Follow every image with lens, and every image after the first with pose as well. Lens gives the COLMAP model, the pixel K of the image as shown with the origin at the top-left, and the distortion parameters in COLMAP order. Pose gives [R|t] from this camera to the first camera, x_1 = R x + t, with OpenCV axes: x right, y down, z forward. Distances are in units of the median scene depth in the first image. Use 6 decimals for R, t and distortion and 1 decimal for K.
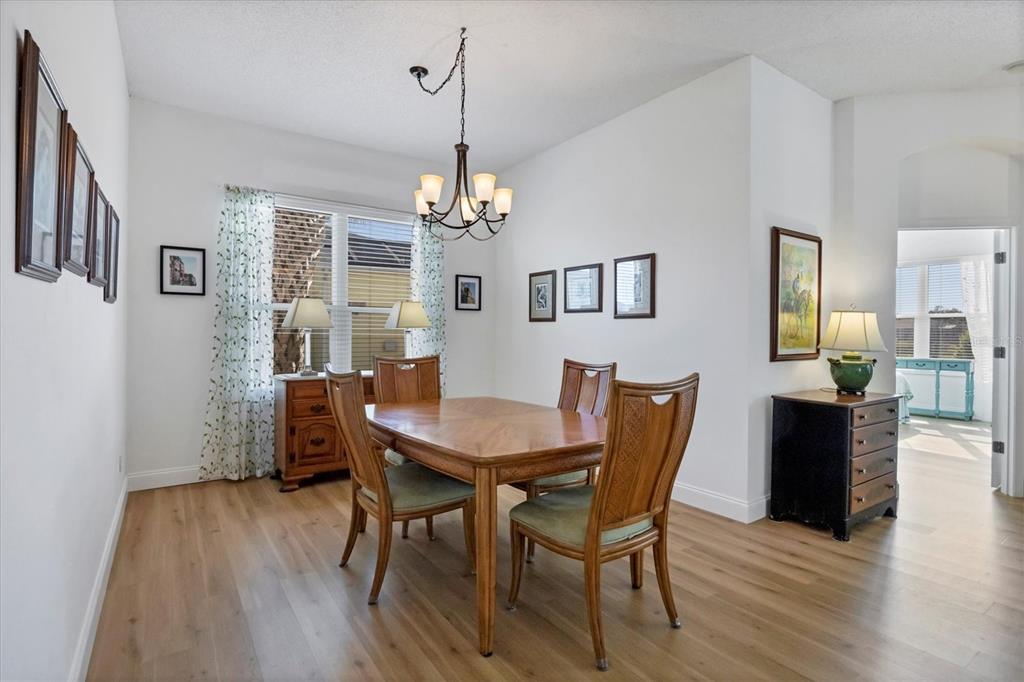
lens RADIAL K [[504.3, 0, 511.8], [0, 504.3, 331.9], [0, 0, 1]] dist [-0.006708, 0.000017]
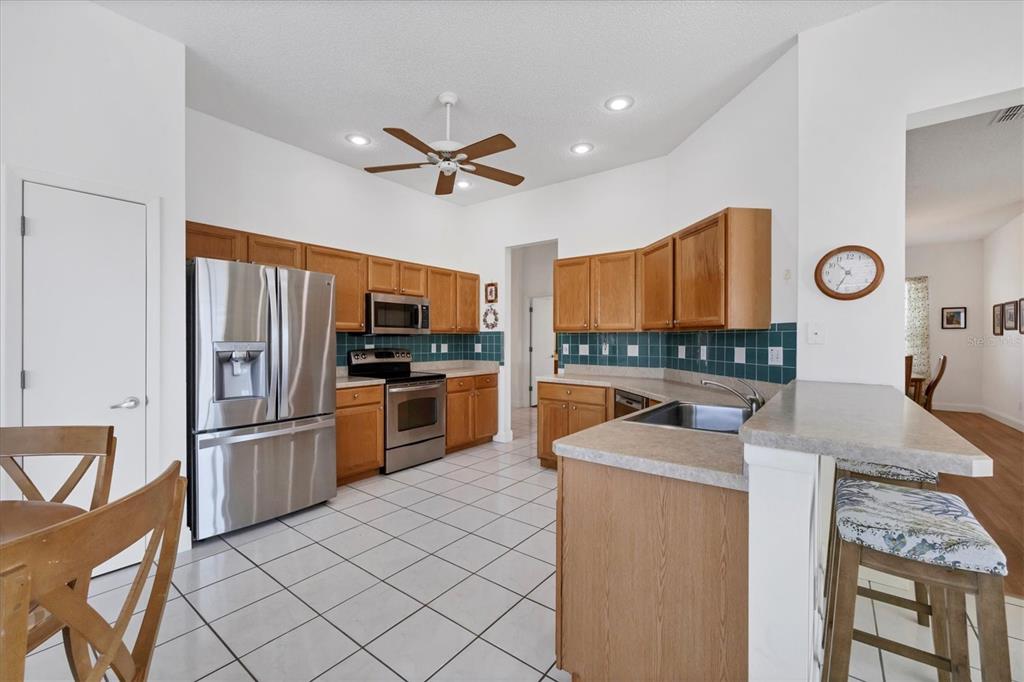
lens RADIAL K [[420.0, 0, 508.6], [0, 420.0, 342.7], [0, 0, 1]] dist [-0.001489, 0.000144]
pose [[0.312226, 0.000380, -0.950008, 1.136047], [0.005551, 0.999982, 0.002224, -0.011527], [0.949992, -0.005968, 0.312218, -1.201384]]
